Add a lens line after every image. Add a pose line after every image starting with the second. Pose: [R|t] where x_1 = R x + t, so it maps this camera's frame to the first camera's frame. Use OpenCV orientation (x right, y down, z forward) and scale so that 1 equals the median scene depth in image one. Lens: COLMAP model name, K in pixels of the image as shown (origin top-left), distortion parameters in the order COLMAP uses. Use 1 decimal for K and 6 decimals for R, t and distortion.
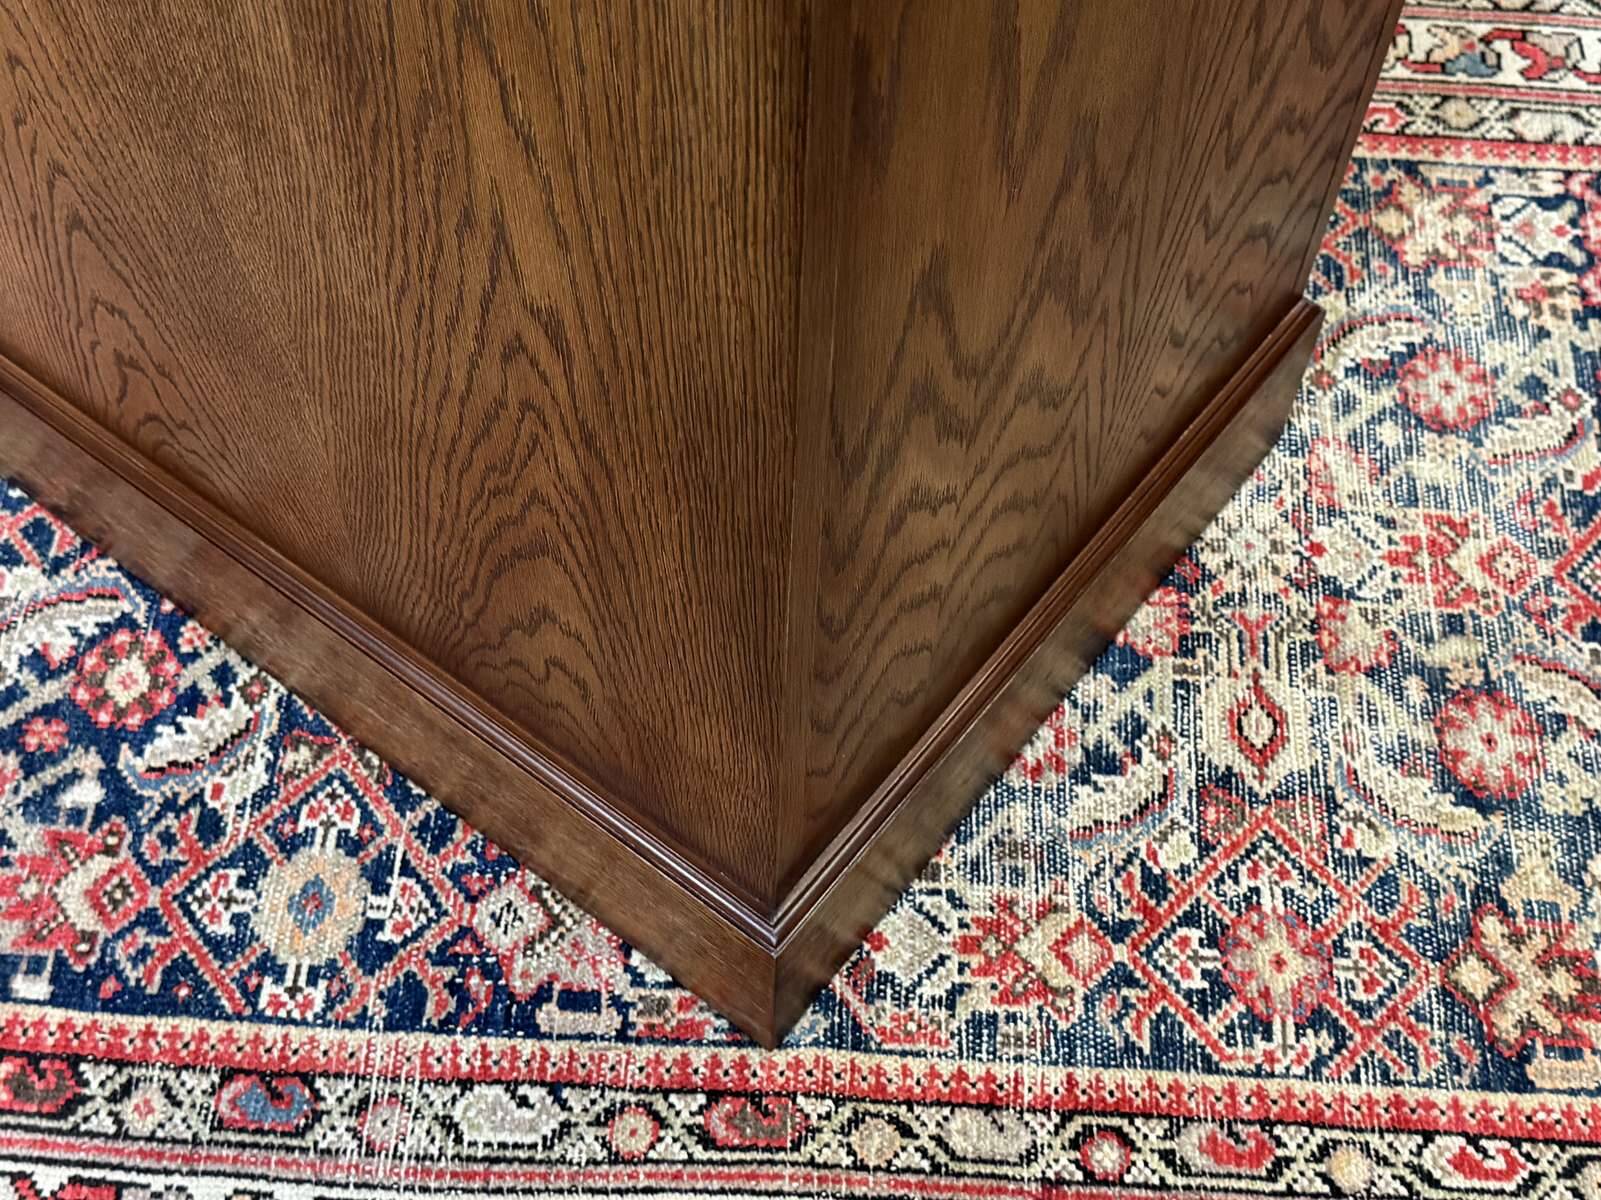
lens RADIAL K [[2173.6, 0, 800.7], [0, 2173.6, 620.5], [0, 0, 1]] dist [0.228779, -0.617571]
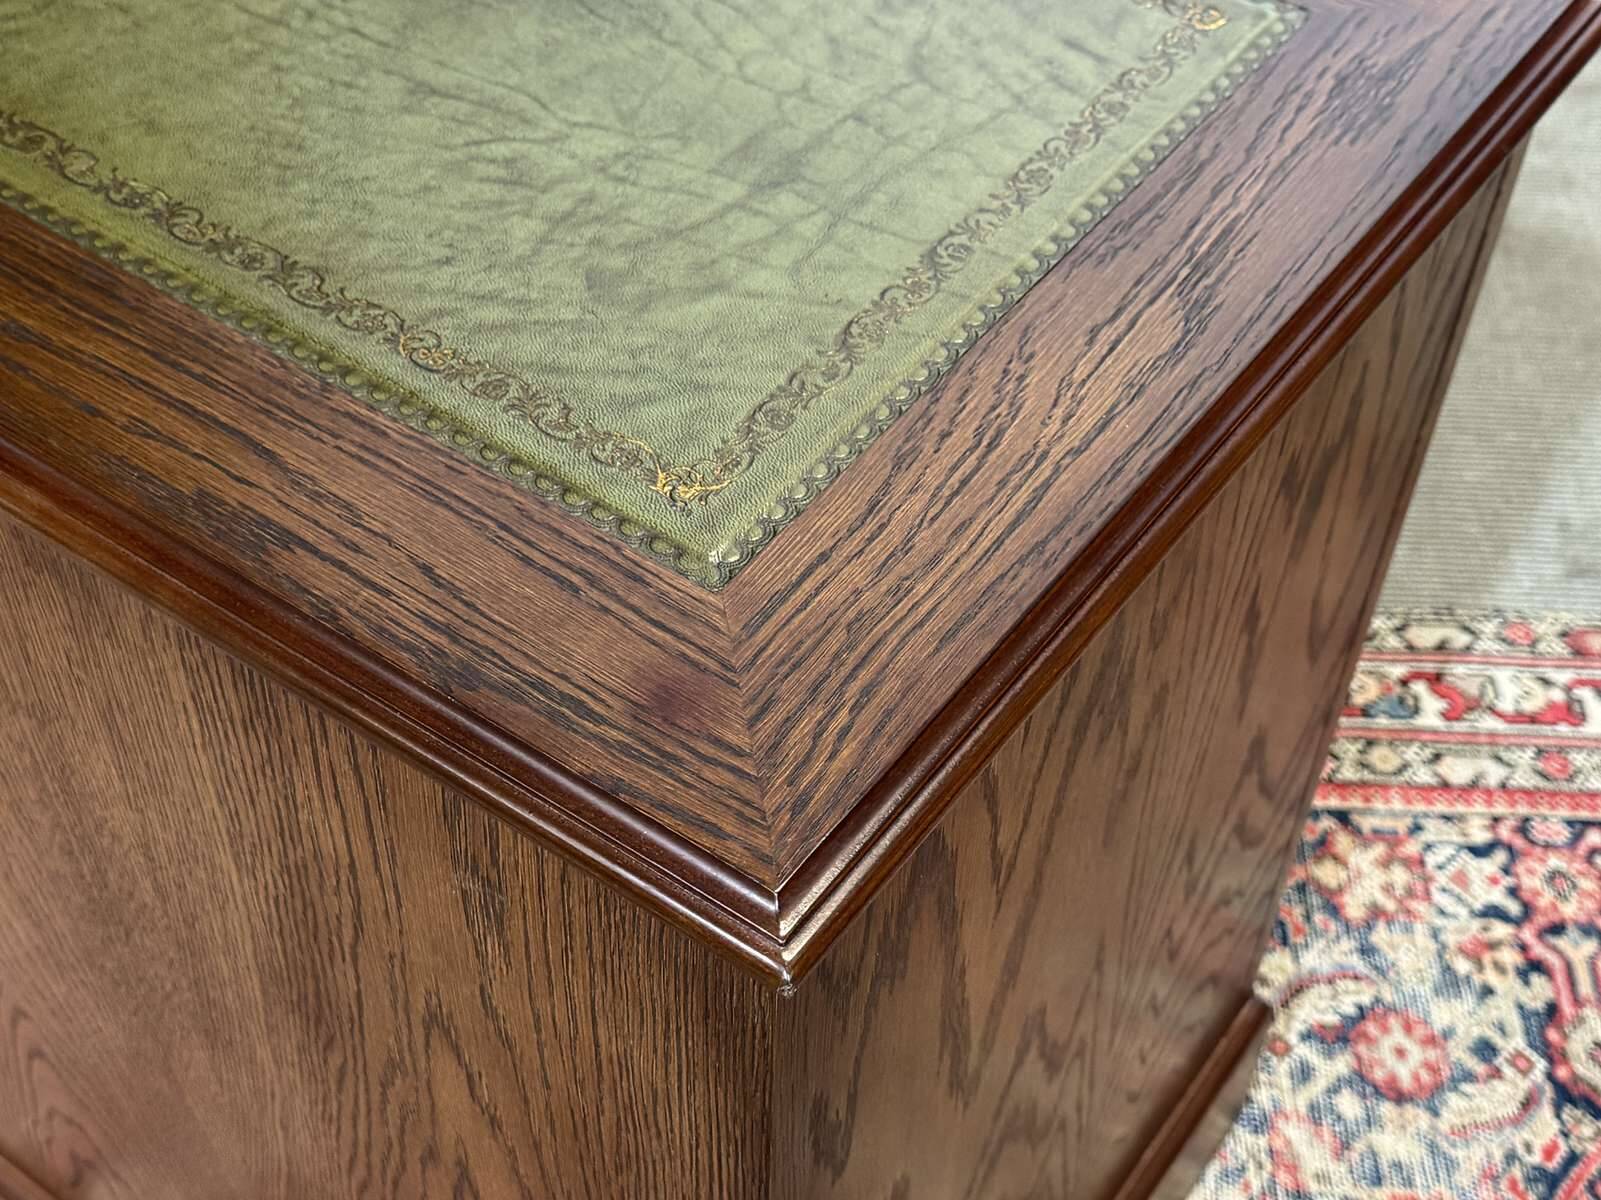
lens RADIAL K [[2173.6, 0, 800.7], [0, 2173.6, 620.5], [0, 0, 1]] dist [0.228779, -0.617571]
pose [[0.999192, -0.031588, 0.024857, 0.000144], [0.035484, 0.983698, -0.176294, -0.150544], [-0.018883, 0.177033, 0.984024, -0.027978]]
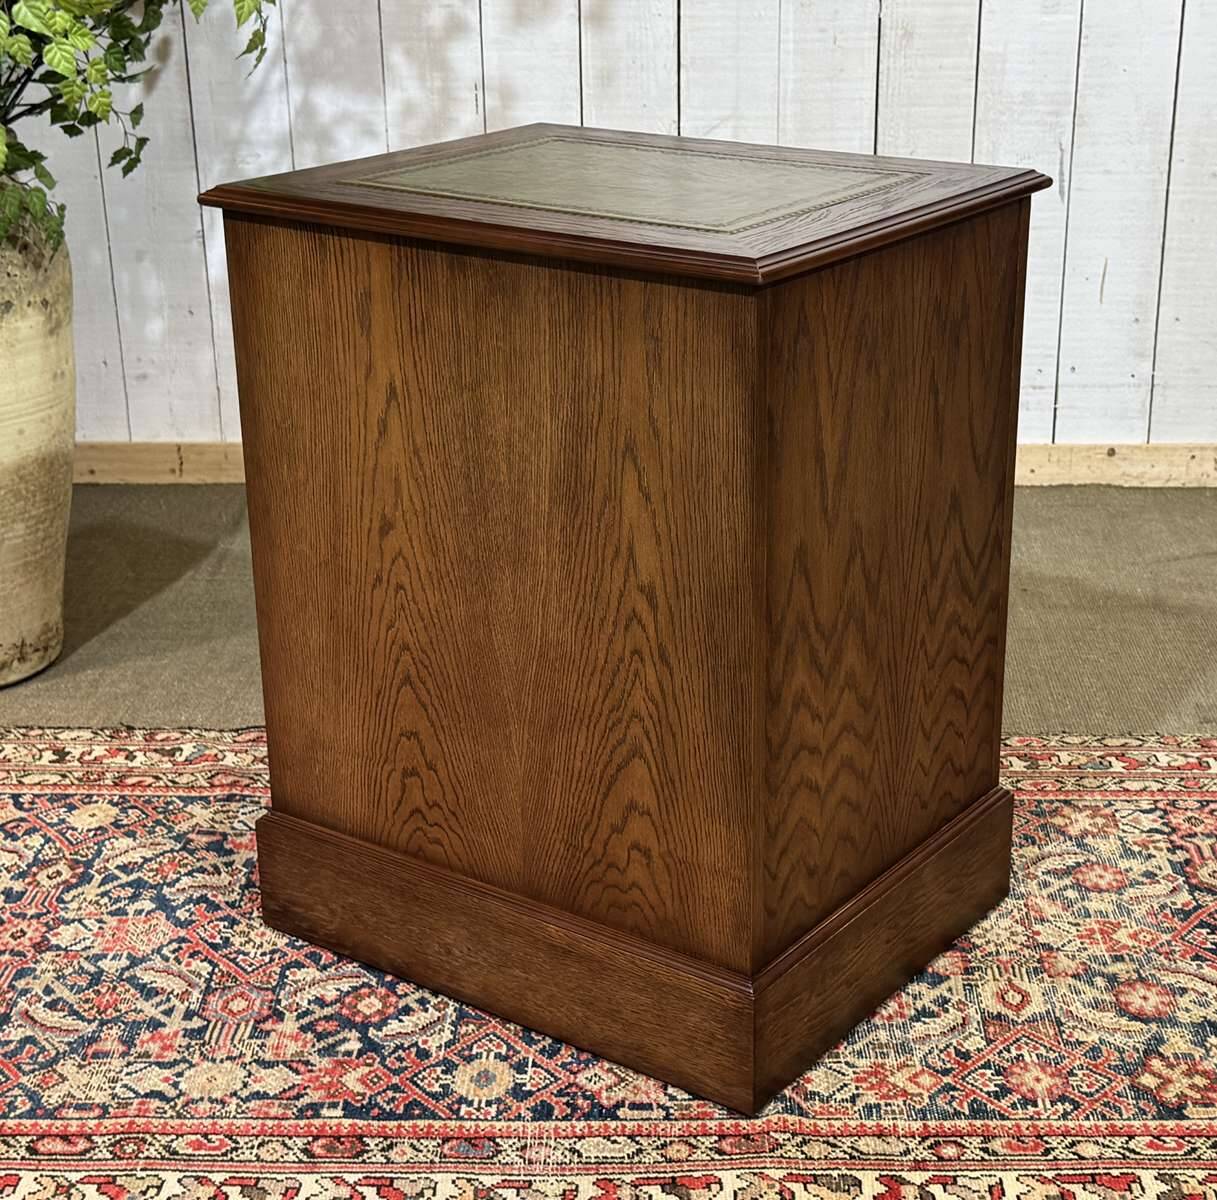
lens RADIAL K [[2147.2, 0, 656.4], [0, 2147.2, 600.2], [0, 0, 1]] dist [0.217007, -0.454554]
pose [[0.998619, -0.047300, 0.022875, -0.103955], [0.051538, 0.797210, -0.601499, 0.852888], [0.010215, 0.601847, 0.798546, -0.597149]]
